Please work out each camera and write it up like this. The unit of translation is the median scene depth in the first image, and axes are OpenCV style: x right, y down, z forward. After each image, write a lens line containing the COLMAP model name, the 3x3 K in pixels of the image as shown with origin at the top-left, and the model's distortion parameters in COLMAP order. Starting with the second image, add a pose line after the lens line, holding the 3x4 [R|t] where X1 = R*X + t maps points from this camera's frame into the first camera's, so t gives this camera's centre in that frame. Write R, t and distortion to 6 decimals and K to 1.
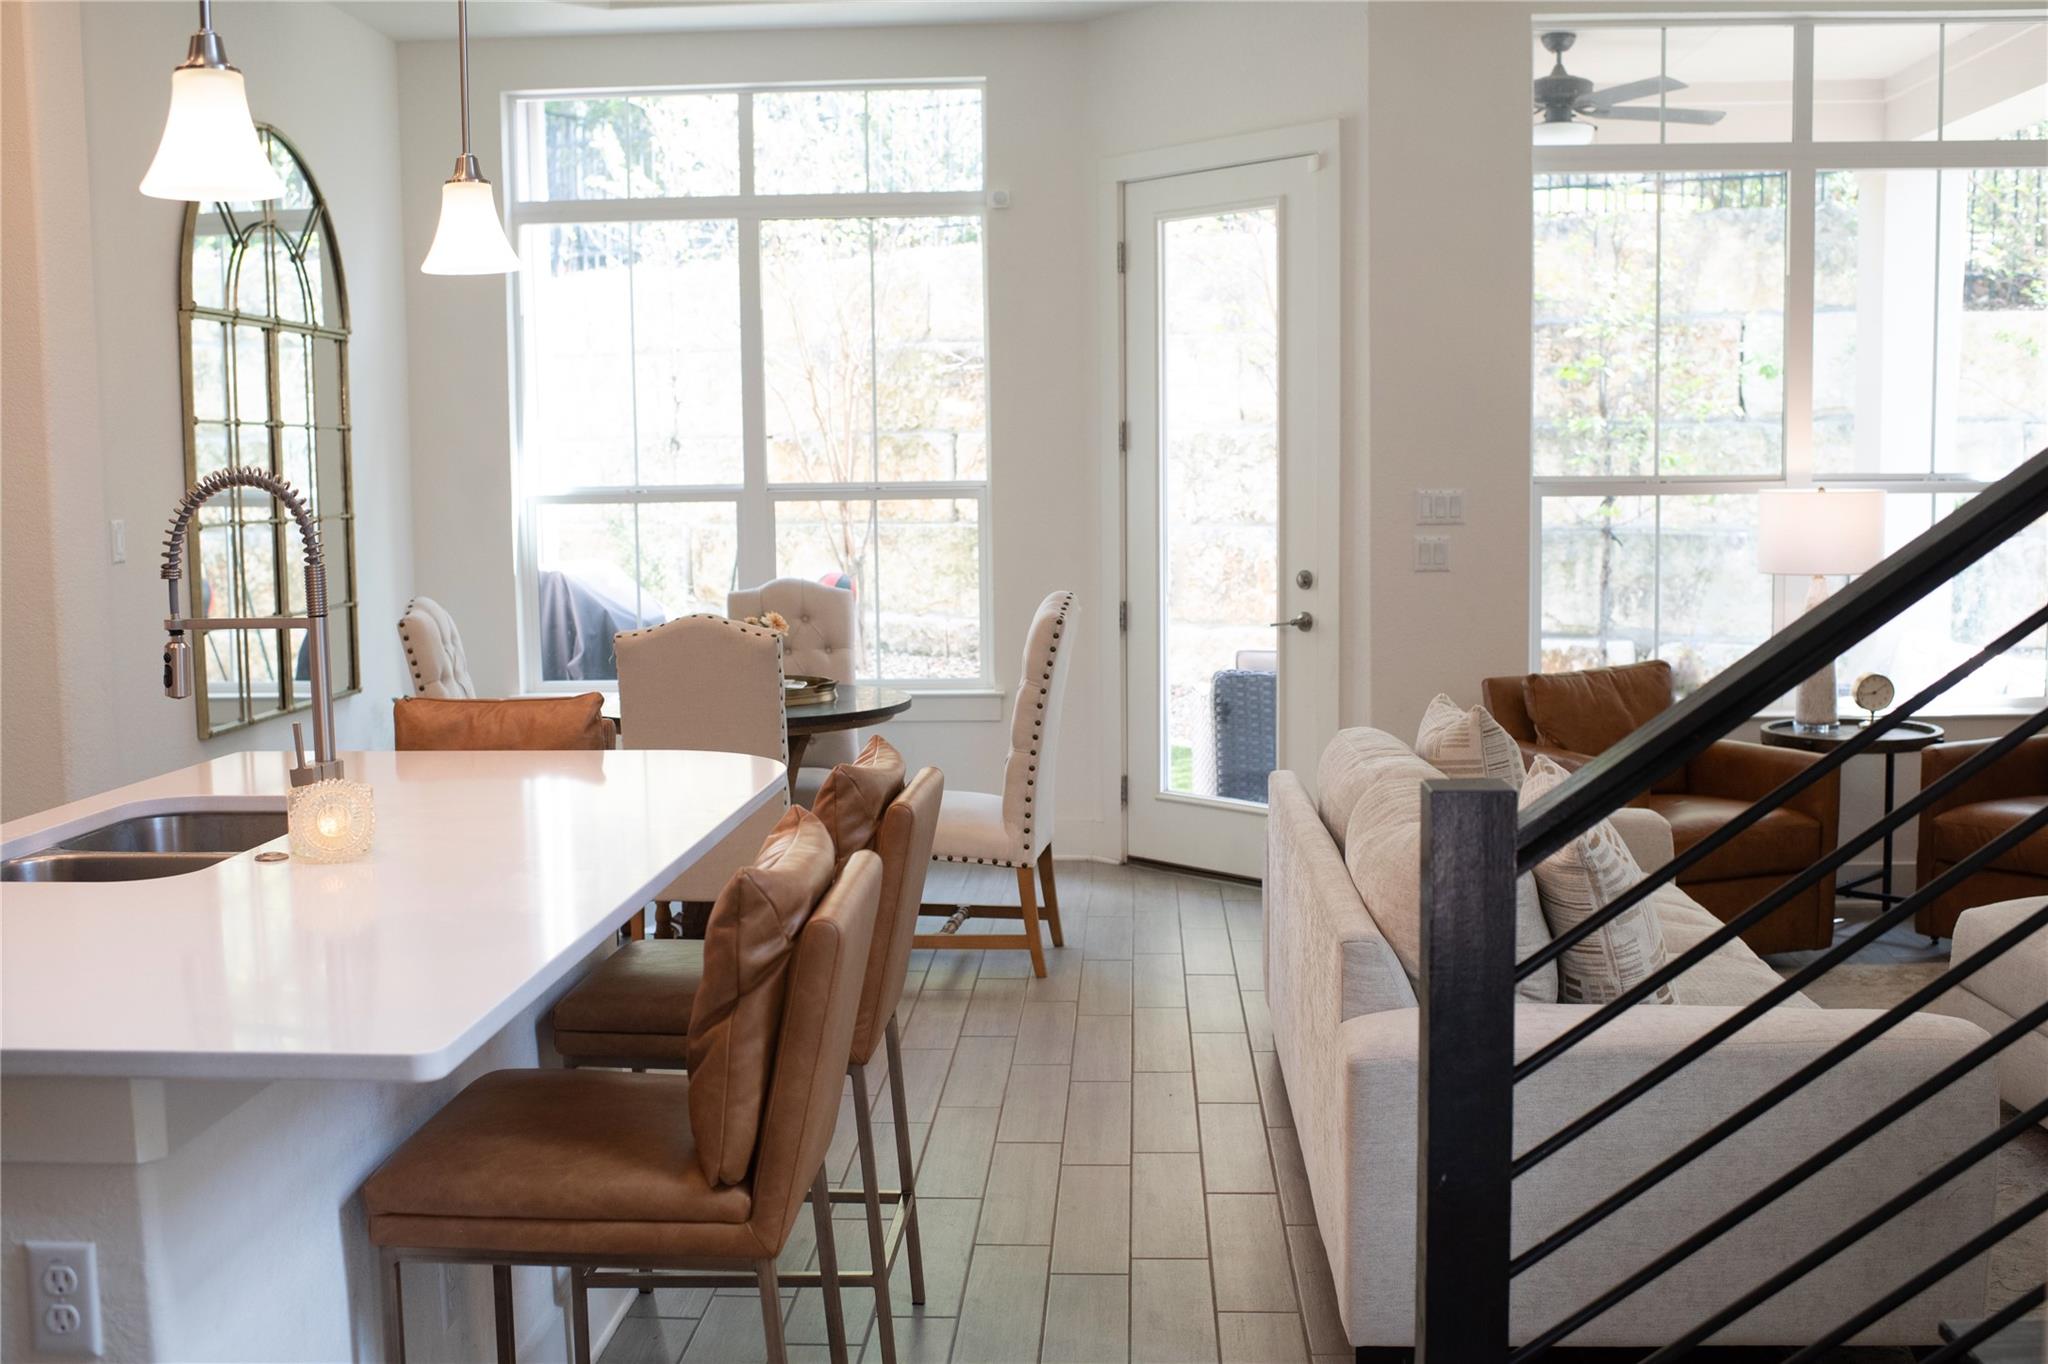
lens RADIAL K [[2063.3, 0, 1024.0], [0, 2063.3, 682.0], [0, 0, 1]] dist [-0.113453, 0.124886]
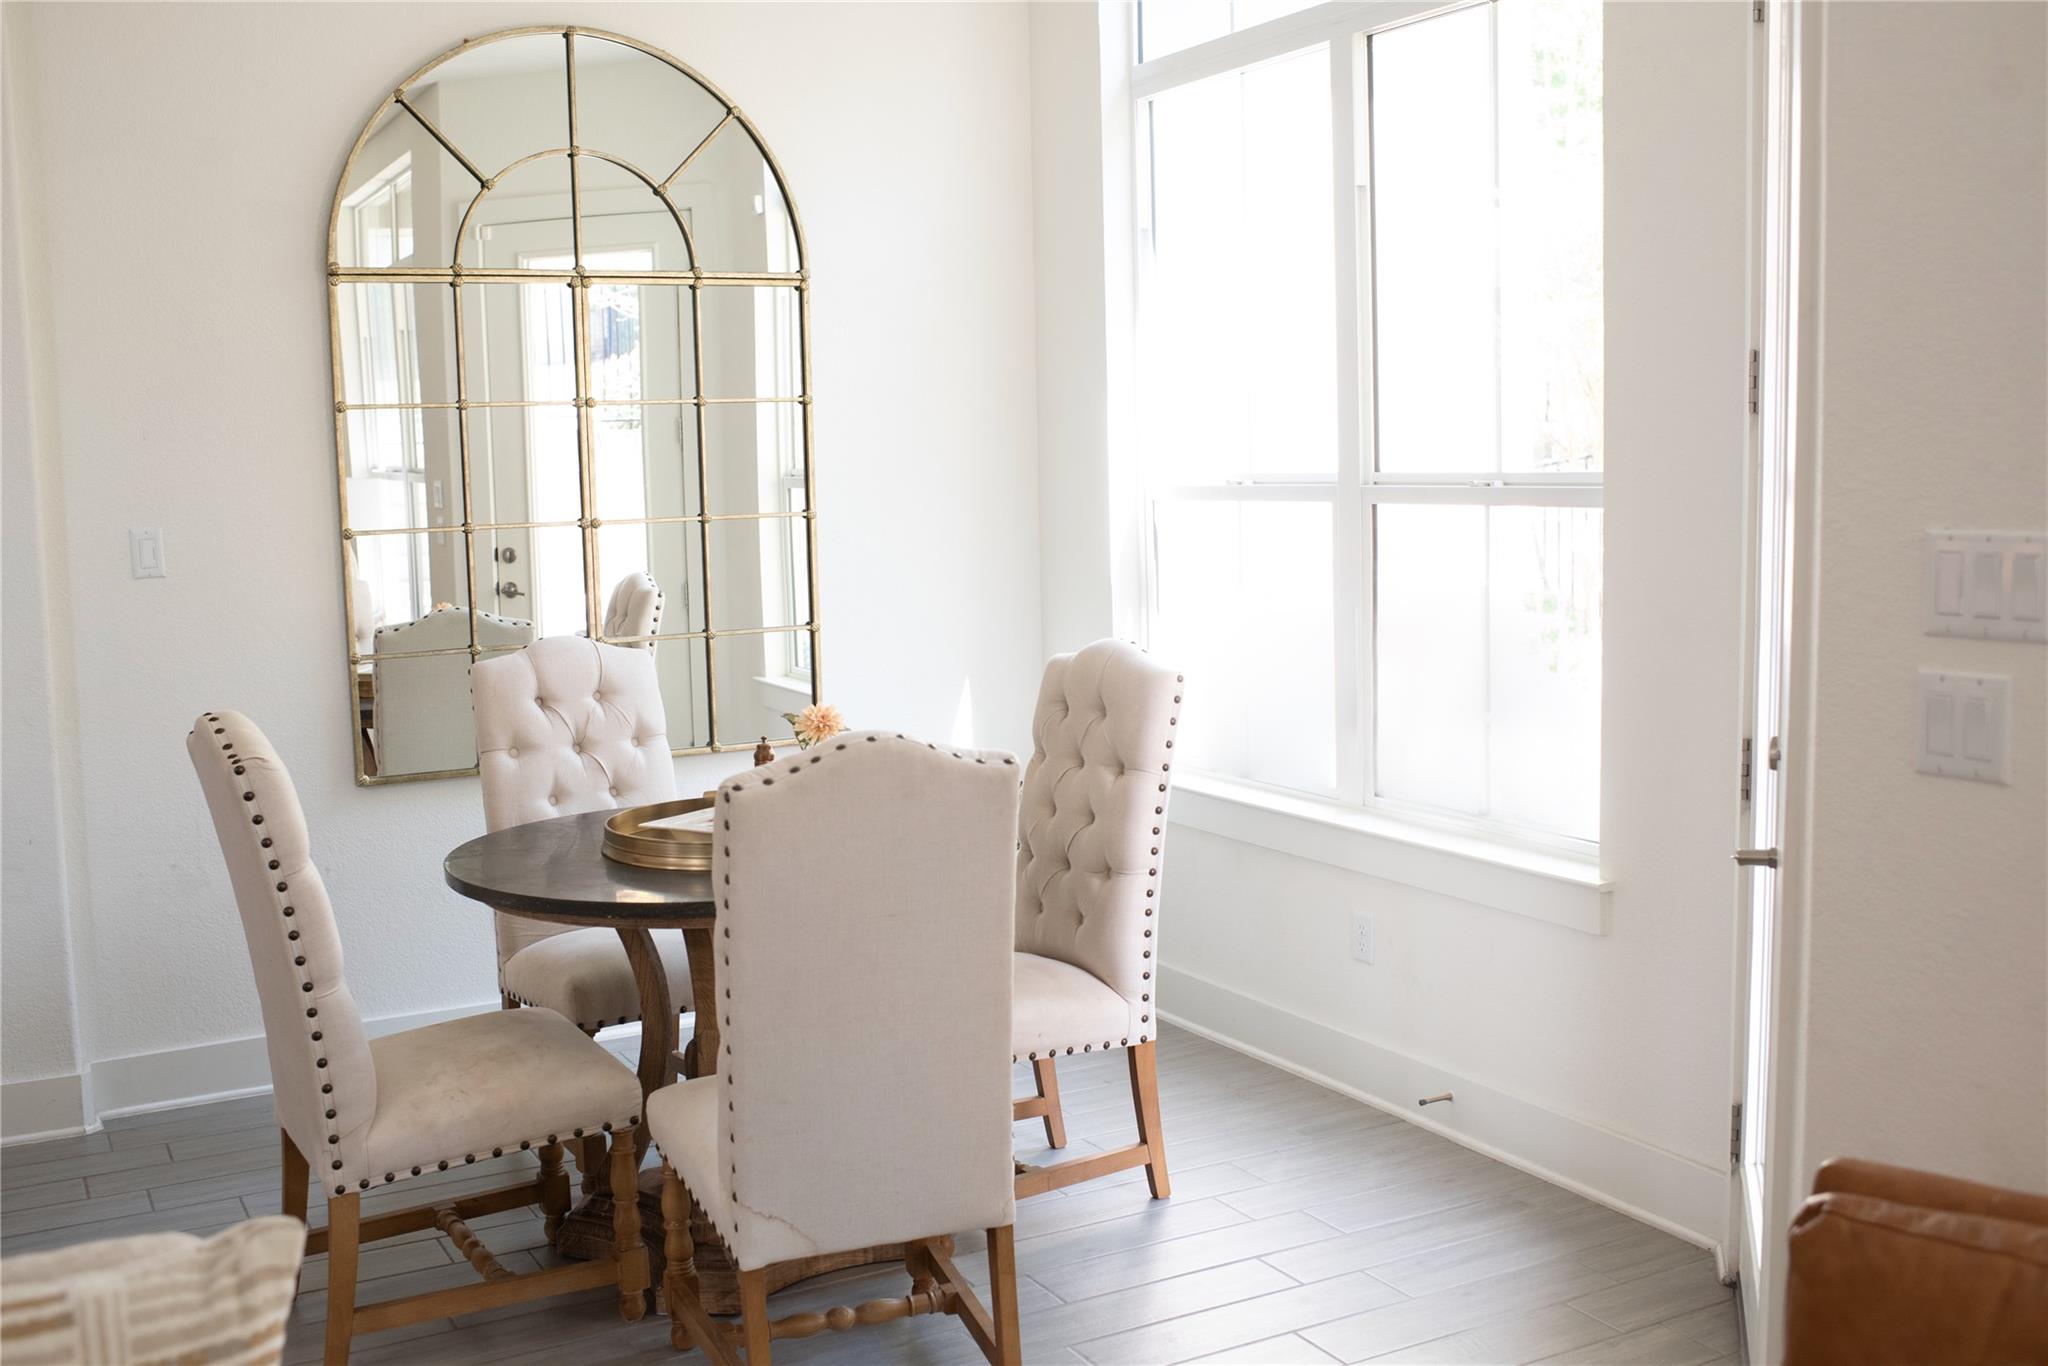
lens RADIAL K [[2063.3, 0, 1024.0], [0, 2063.3, 683.0], [0, 0, 1]] dist [-0.113453, 0.124886]
pose [[0.518483, 0.095193, -0.849773, 0.346415], [-0.070566, 0.995158, 0.068425, -0.070550], [0.852172, 0.024488, 0.522689, 0.609771]]
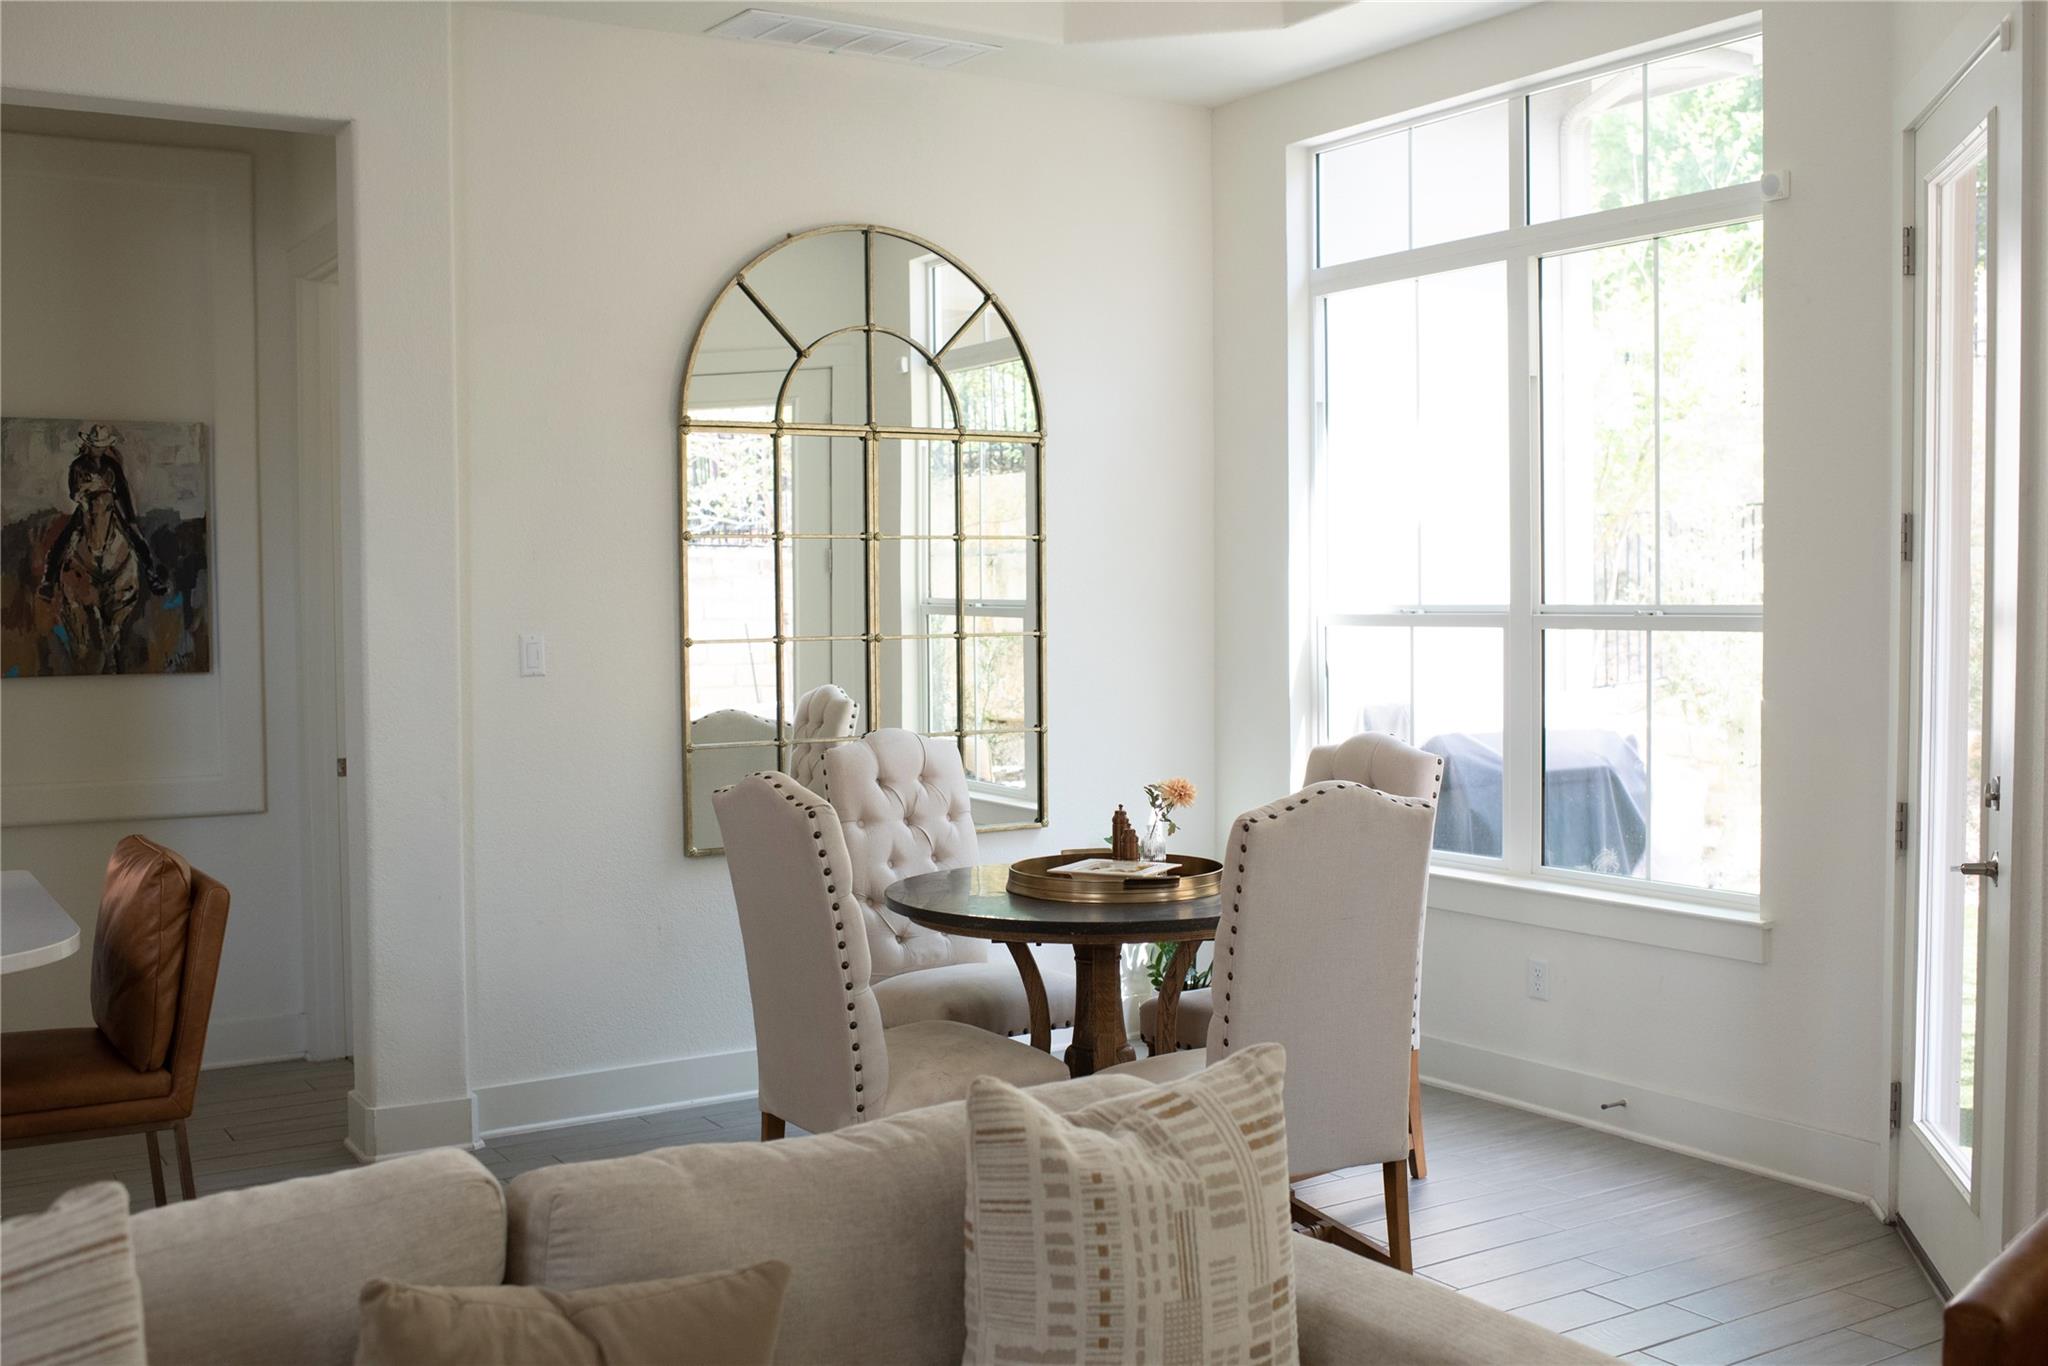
lens RADIAL K [[2063.3, 0, 1024.0], [0, 2063.3, 683.0], [0, 0, 1]] dist [-0.113453, 0.124886]
pose [[0.578007, 0.043128, -0.814891, 0.384465], [-0.081916, 0.996625, -0.005357, -0.049570], [0.811910, 0.069849, 0.579589, 0.422050]]
